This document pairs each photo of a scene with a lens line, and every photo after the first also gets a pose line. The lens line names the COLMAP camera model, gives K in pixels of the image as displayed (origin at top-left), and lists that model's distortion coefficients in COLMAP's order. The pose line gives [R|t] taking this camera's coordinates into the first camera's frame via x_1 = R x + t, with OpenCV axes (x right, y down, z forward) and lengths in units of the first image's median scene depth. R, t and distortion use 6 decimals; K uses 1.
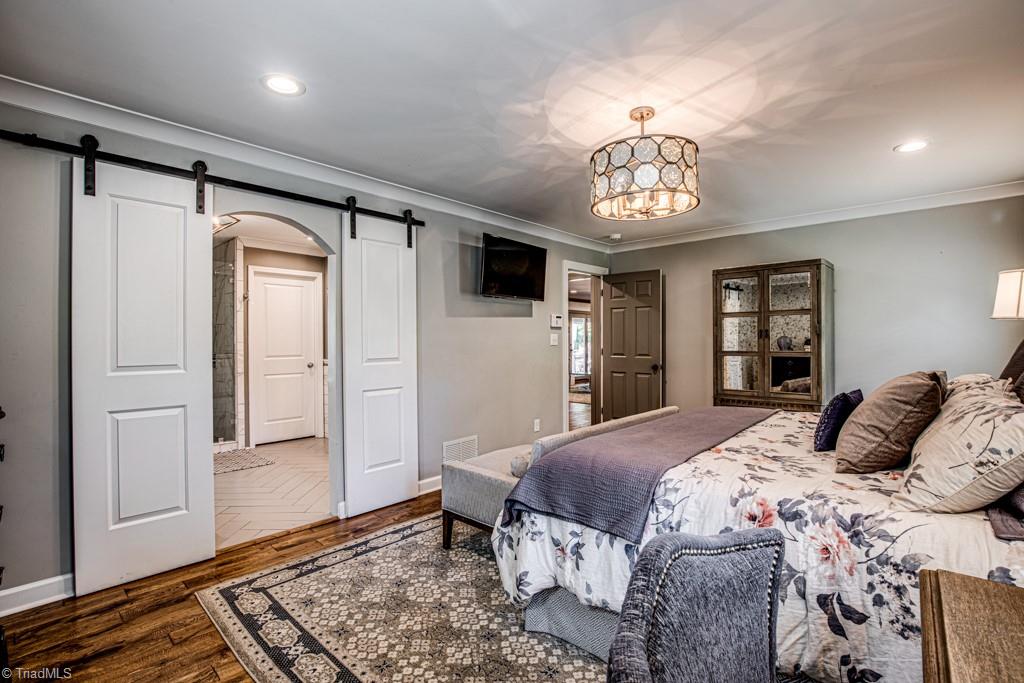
lens RADIAL K [[466.1, 0, 521.2], [0, 466.1, 339.1], [0, 0, 1]] dist [-0.034137, -0.000548]
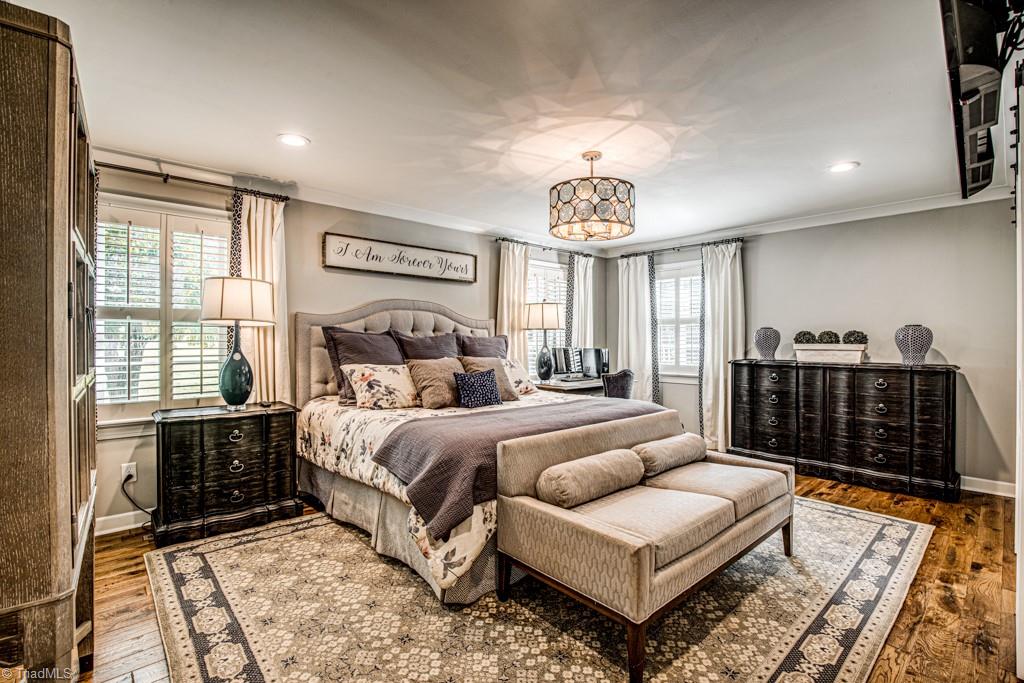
lens RADIAL K [[466.1, 0, 509.2], [0, 466.1, 341.2], [0, 0, 1]] dist [-0.034137, -0.000548]
pose [[-0.993967, 0.003058, 0.109639, 0.336636], [0.003282, 0.999993, 0.001866, 0.007726], [-0.109632, 0.002215, -0.993970, 2.190260]]
